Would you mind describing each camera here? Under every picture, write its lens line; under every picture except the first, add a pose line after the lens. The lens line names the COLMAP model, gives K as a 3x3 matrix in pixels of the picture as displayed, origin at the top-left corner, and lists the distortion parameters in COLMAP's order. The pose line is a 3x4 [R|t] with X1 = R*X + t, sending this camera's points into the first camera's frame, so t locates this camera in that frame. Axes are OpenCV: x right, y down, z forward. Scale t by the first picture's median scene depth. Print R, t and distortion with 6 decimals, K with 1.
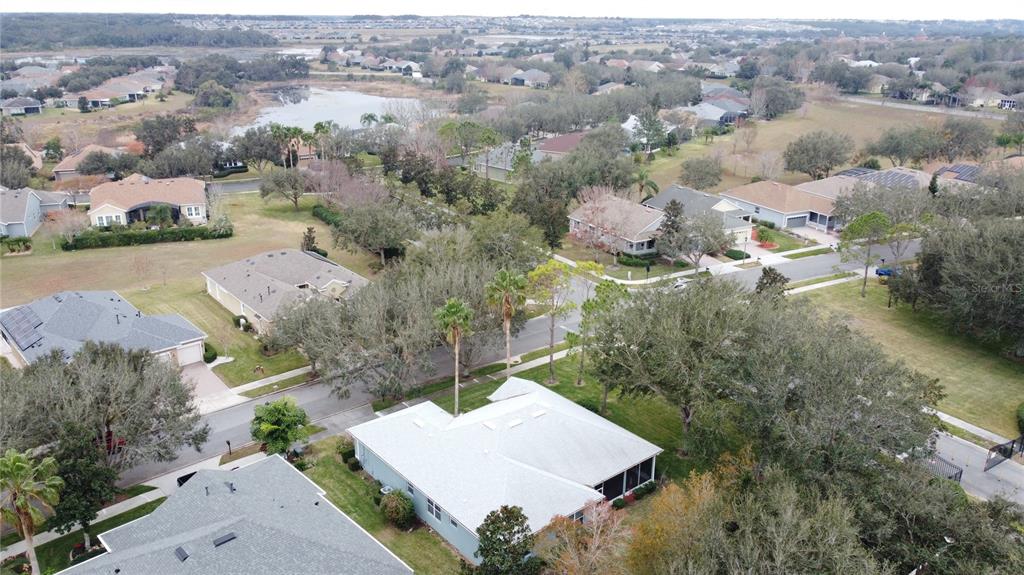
lens RADIAL K [[775.8, 0, 512.0], [0, 775.8, 287.5], [0, 0, 1]] dist [-0.002866, -0.001375]
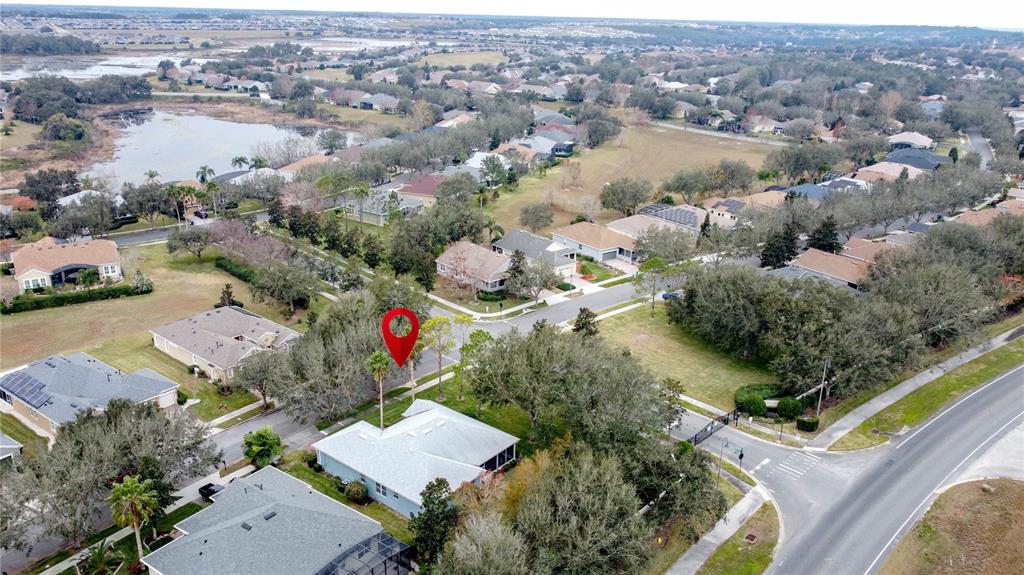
lens RADIAL K [[775.8, 0, 512.0], [0, 775.8, 287.5], [0, 0, 1]] dist [-0.002866, -0.001375]
pose [[0.979548, -0.054393, 0.193718, -0.057083], [0.053176, 0.998519, 0.011486, -0.061207], [-0.194056, -0.000950, 0.980990, -0.283865]]
